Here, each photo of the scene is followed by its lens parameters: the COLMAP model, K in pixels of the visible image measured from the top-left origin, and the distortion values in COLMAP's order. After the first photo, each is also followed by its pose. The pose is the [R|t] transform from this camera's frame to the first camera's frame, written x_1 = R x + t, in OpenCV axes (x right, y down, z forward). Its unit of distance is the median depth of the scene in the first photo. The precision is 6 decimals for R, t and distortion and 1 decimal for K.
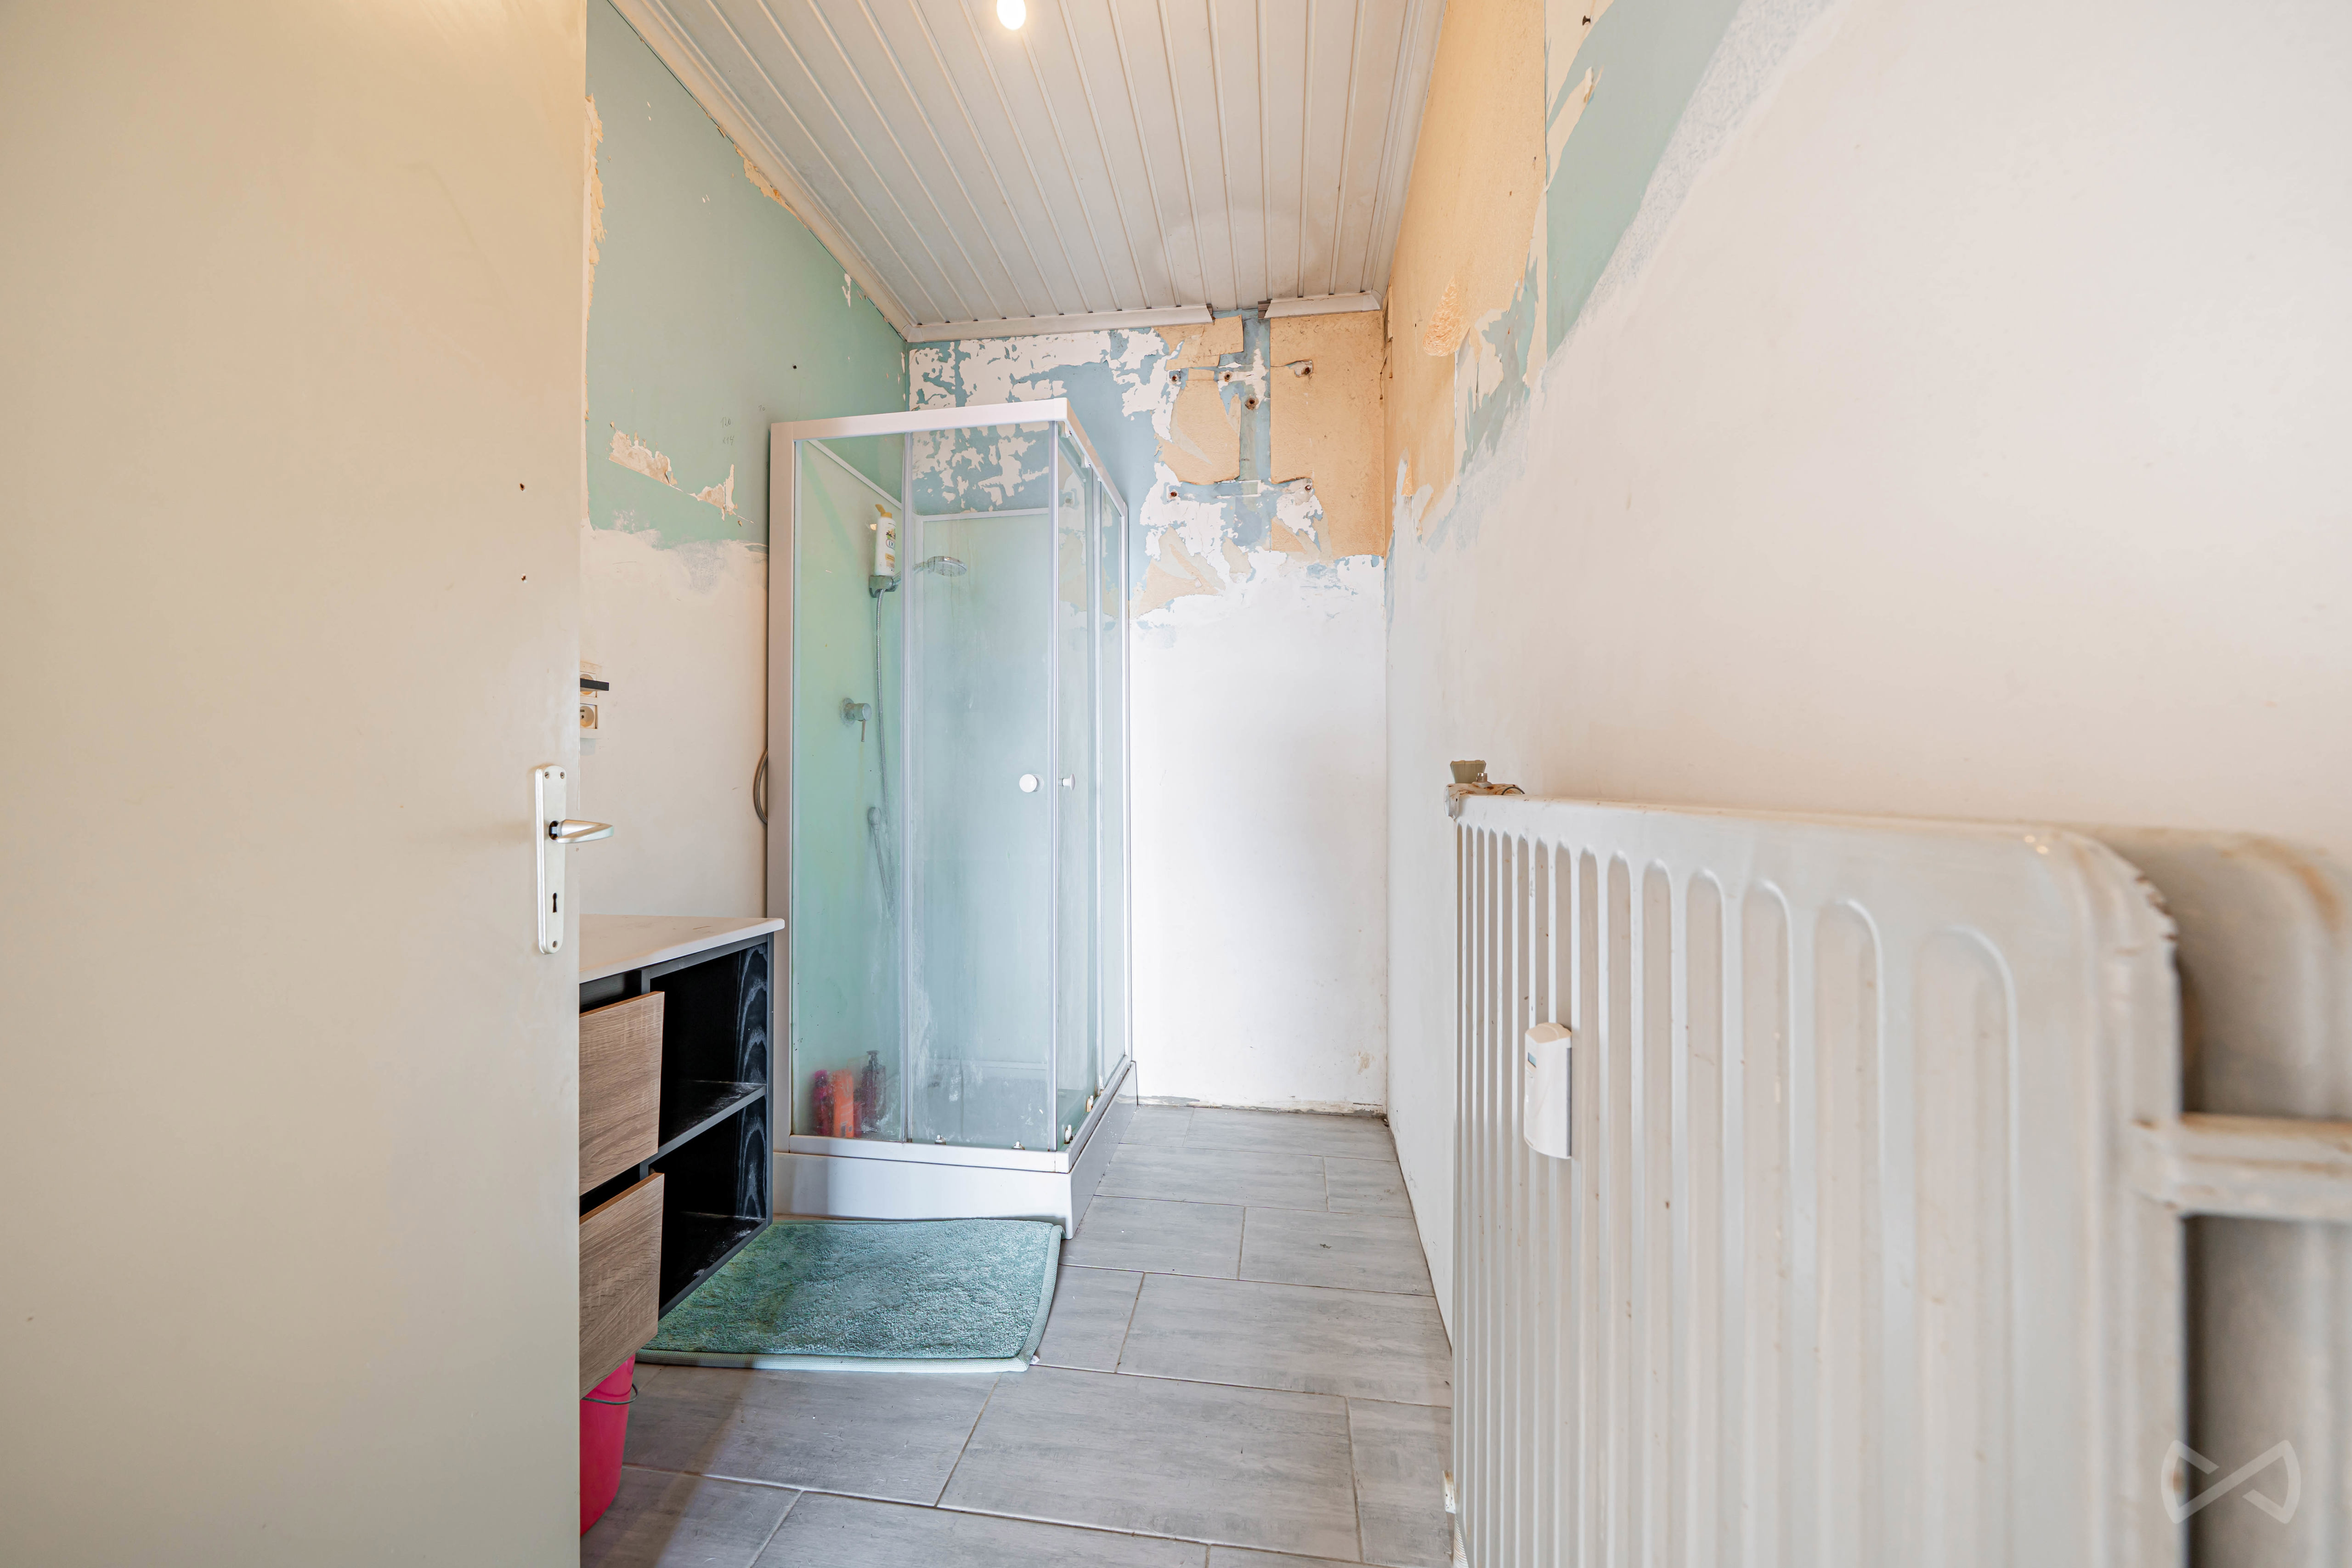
lens RADIAL K [[802.1, 0, 1177.5], [0, 802.1, 785.0], [0, 0, 1]] dist [-0.008561, 0.000098]
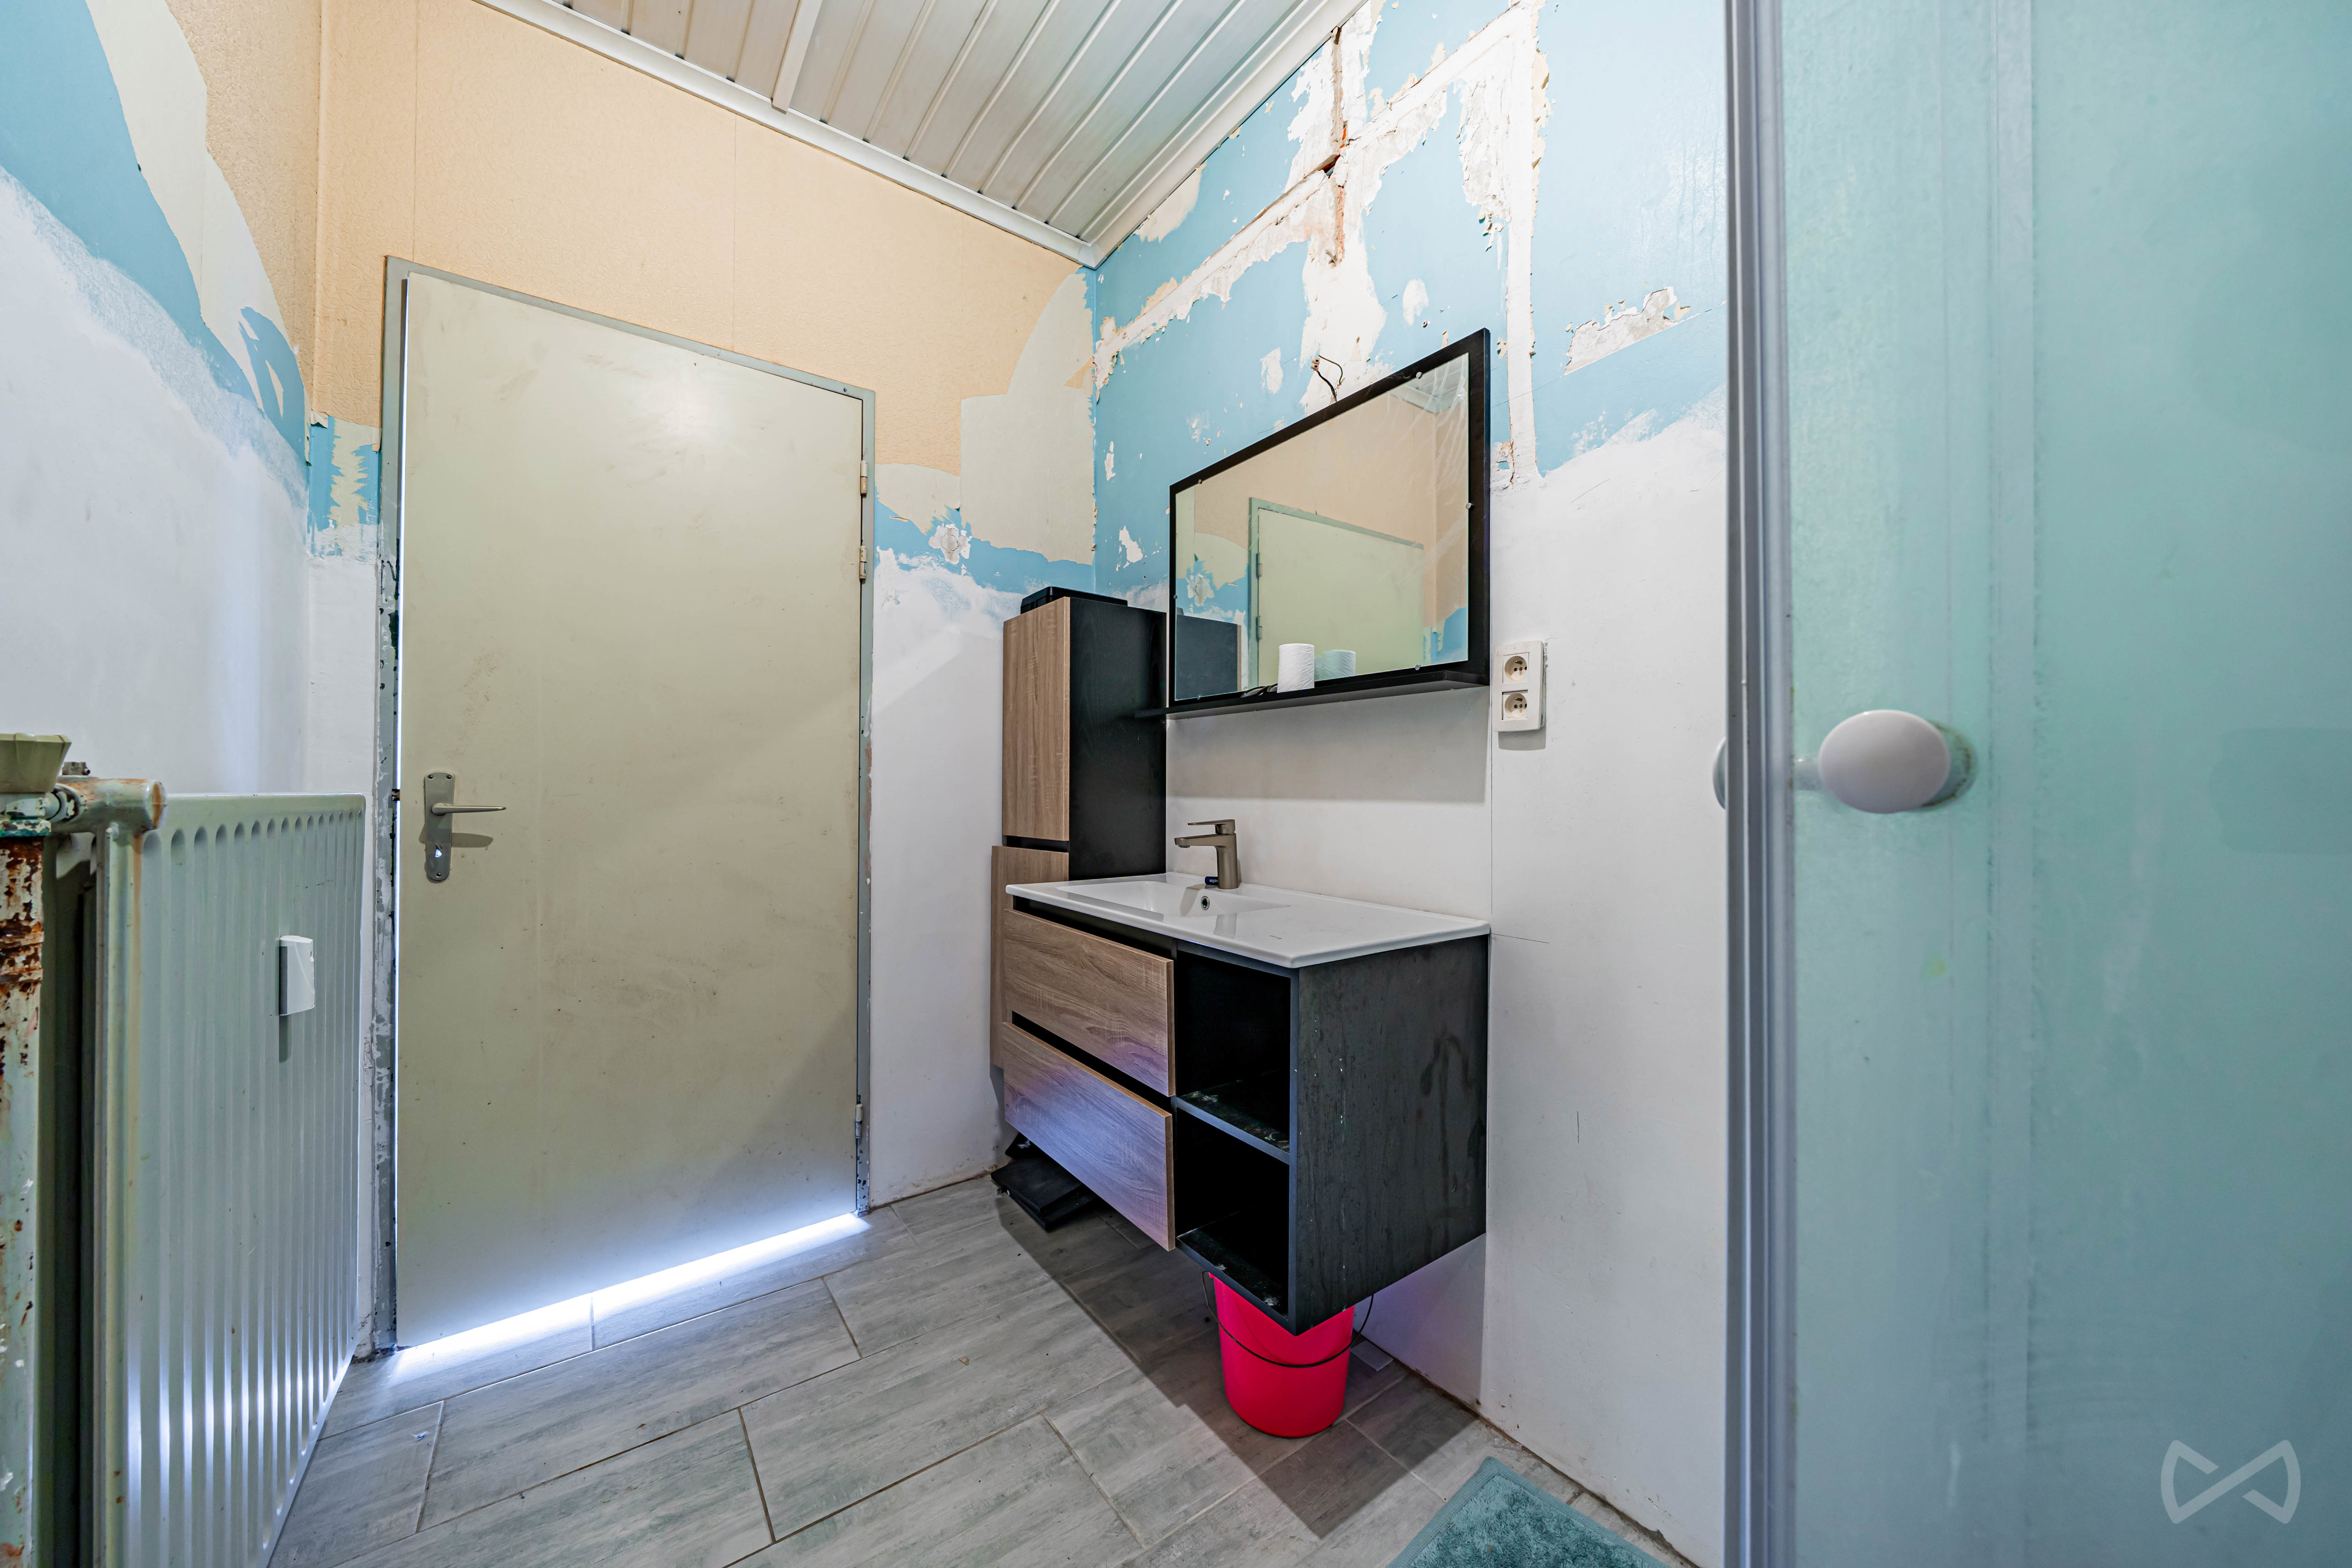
lens RADIAL K [[802.0, 0, 1099.4], [0, 802.0, 782.5], [0, 0, 1]] dist [-0.008561, 0.000098]
pose [[-0.737091, -0.009125, -0.675732, 0.232224], [-0.000075, 0.999910, -0.013421, 0.011405], [0.675793, -0.009842, -0.737025, 1.835792]]
